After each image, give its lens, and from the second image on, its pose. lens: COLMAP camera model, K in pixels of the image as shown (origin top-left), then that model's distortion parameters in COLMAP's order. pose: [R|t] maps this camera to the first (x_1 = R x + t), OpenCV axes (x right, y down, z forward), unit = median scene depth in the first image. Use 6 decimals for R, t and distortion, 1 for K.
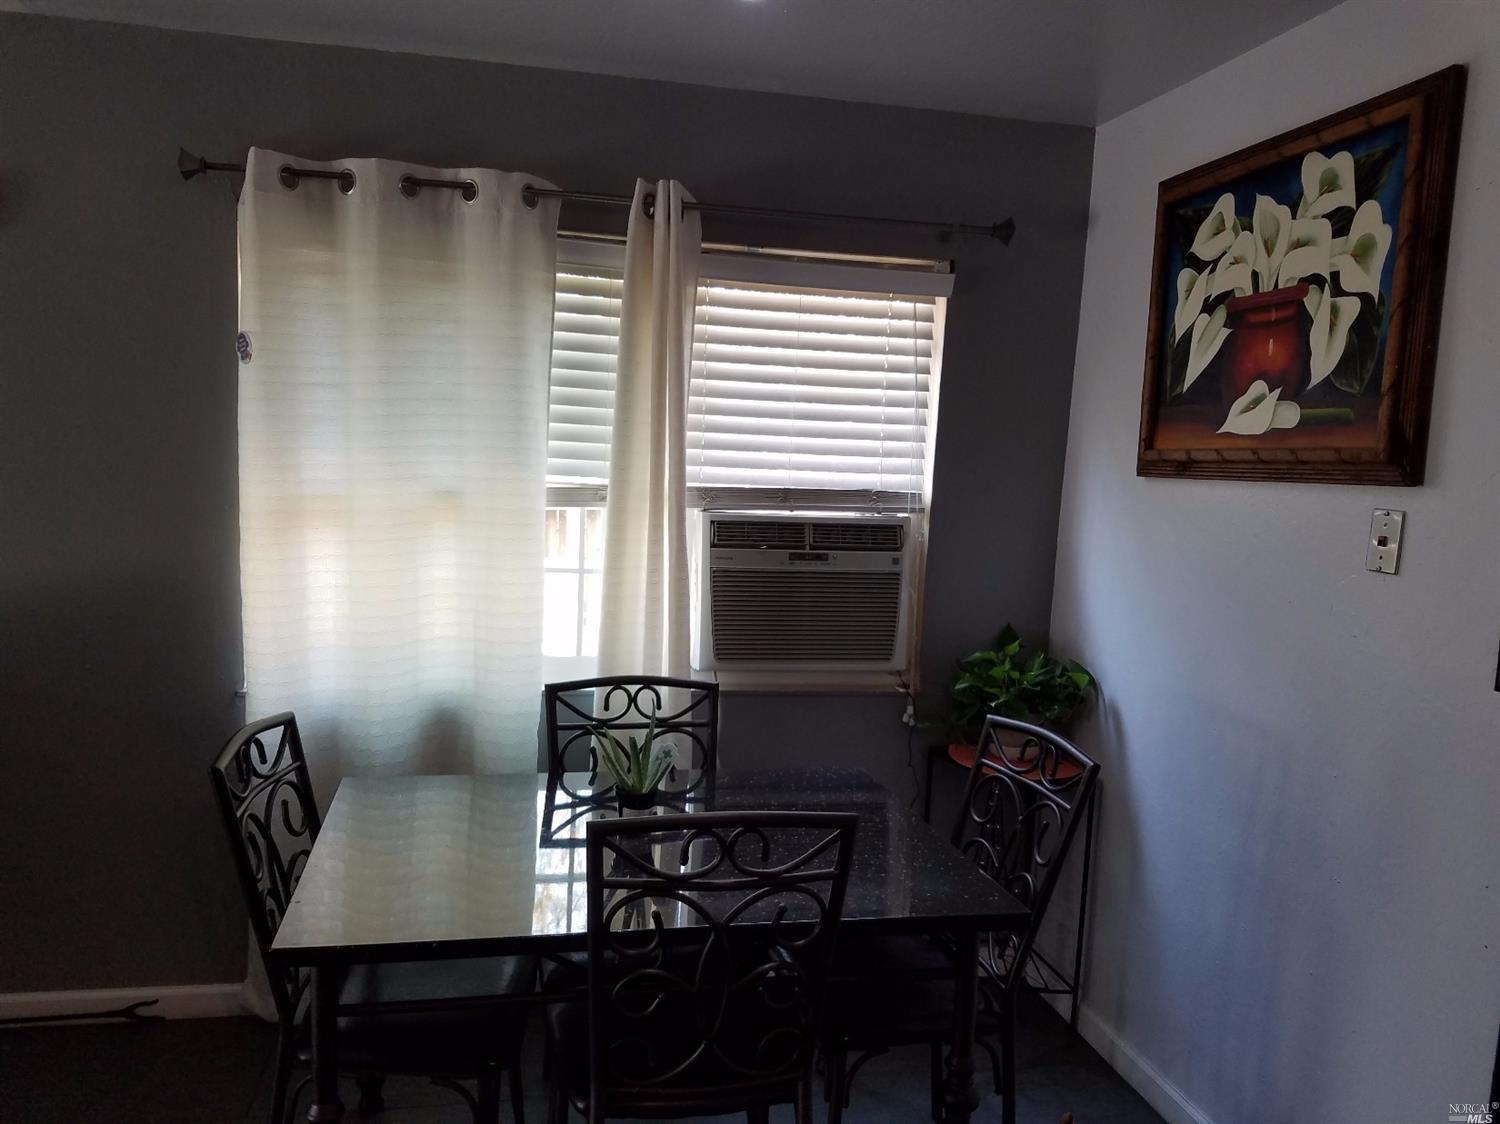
lens RADIAL K [[1126.9, 0, 748.3], [0, 1126.9, 609.4], [0, 0, 1]] dist [0.093377, -0.148712]
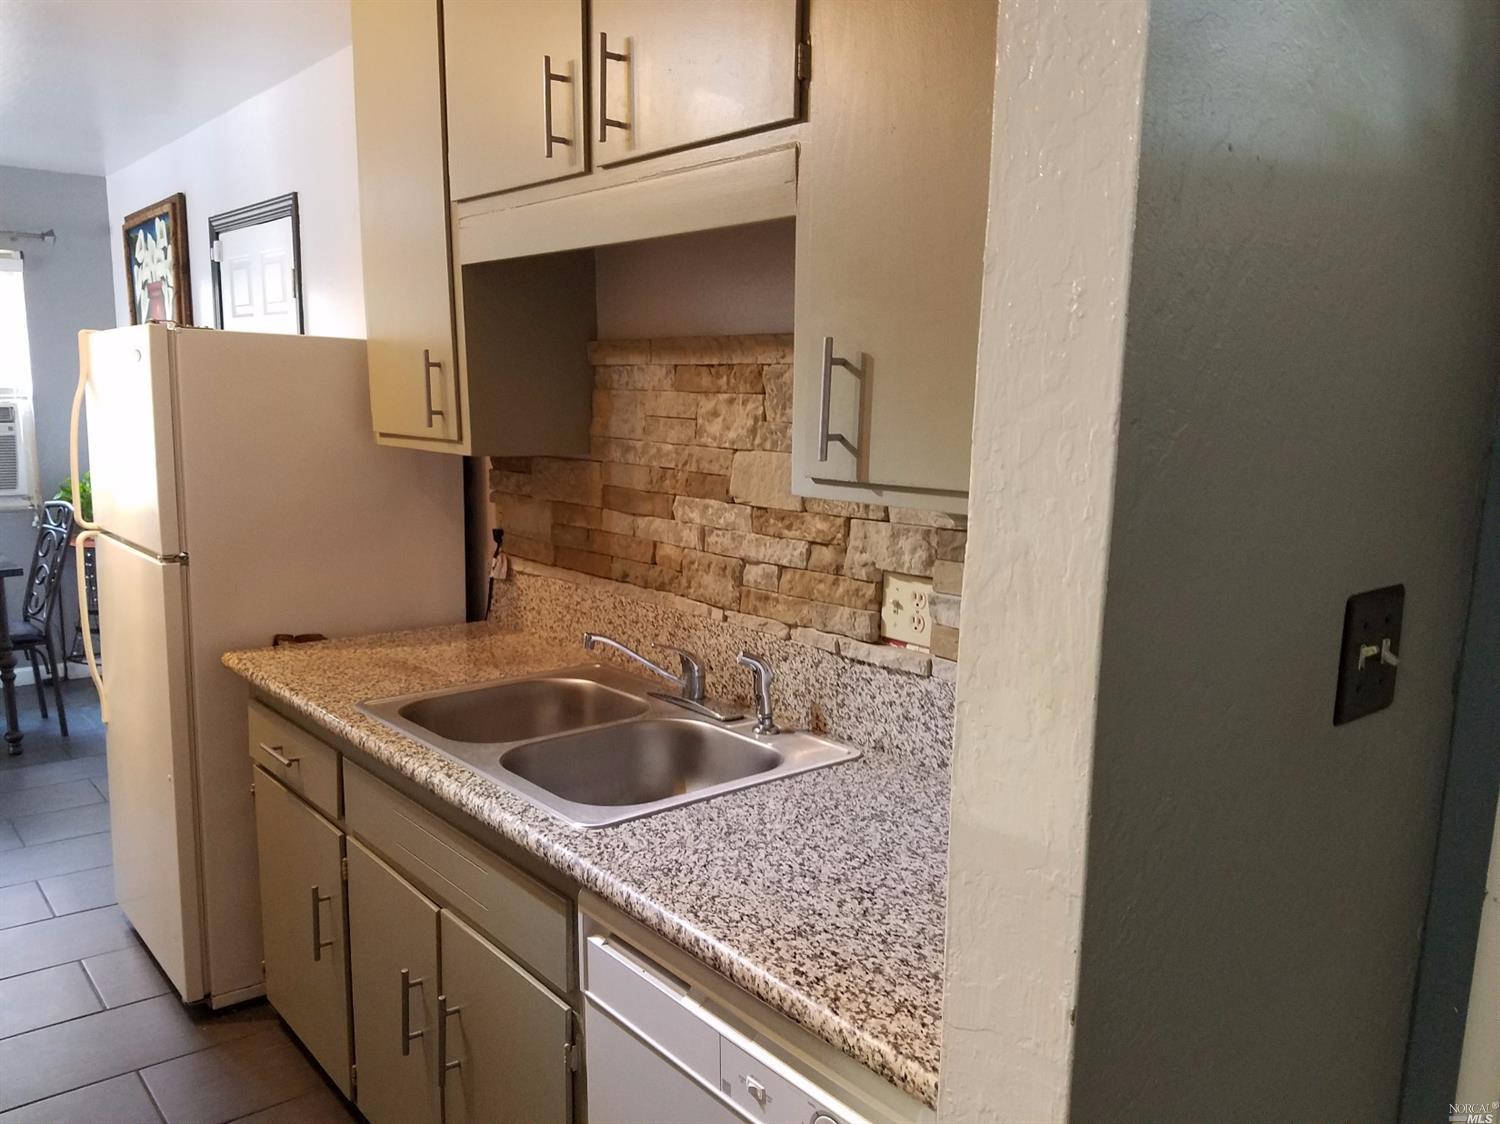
lens RADIAL K [[1126.9, 0, 728.9], [0, 1126.9, 608.0], [0, 0, 1]] dist [0.093377, -0.148712]
pose [[0.885902, -0.109243, 0.450825, 0.321894], [0.080889, 0.993364, 0.081758, 0.193831], [-0.456765, -0.035963, 0.888860, -1.153069]]
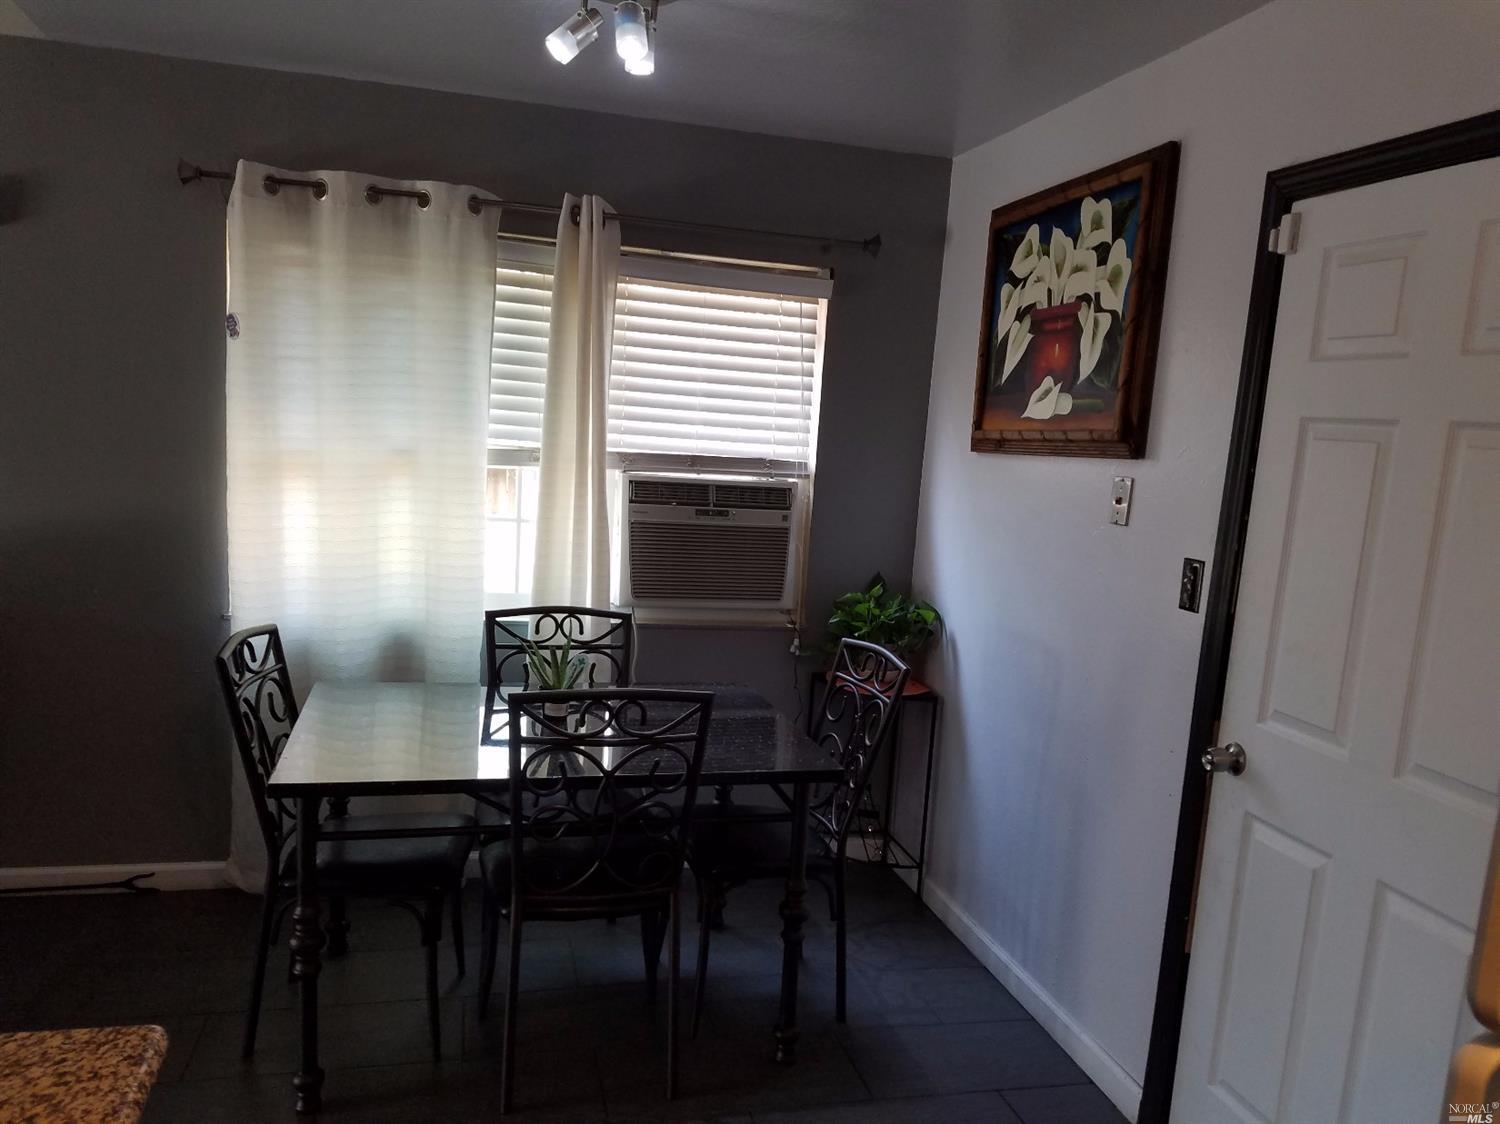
lens RADIAL K [[1126.9, 0, 776.7], [0, 1126.9, 616.5], [0, 0, 1]] dist [0.093377, -0.148712]
pose [[0.998246, 0.011941, 0.057993, 0.060241], [-0.013400, 0.999602, 0.024834, 0.036255], [-0.057674, -0.025567, 0.998008, -0.225087]]
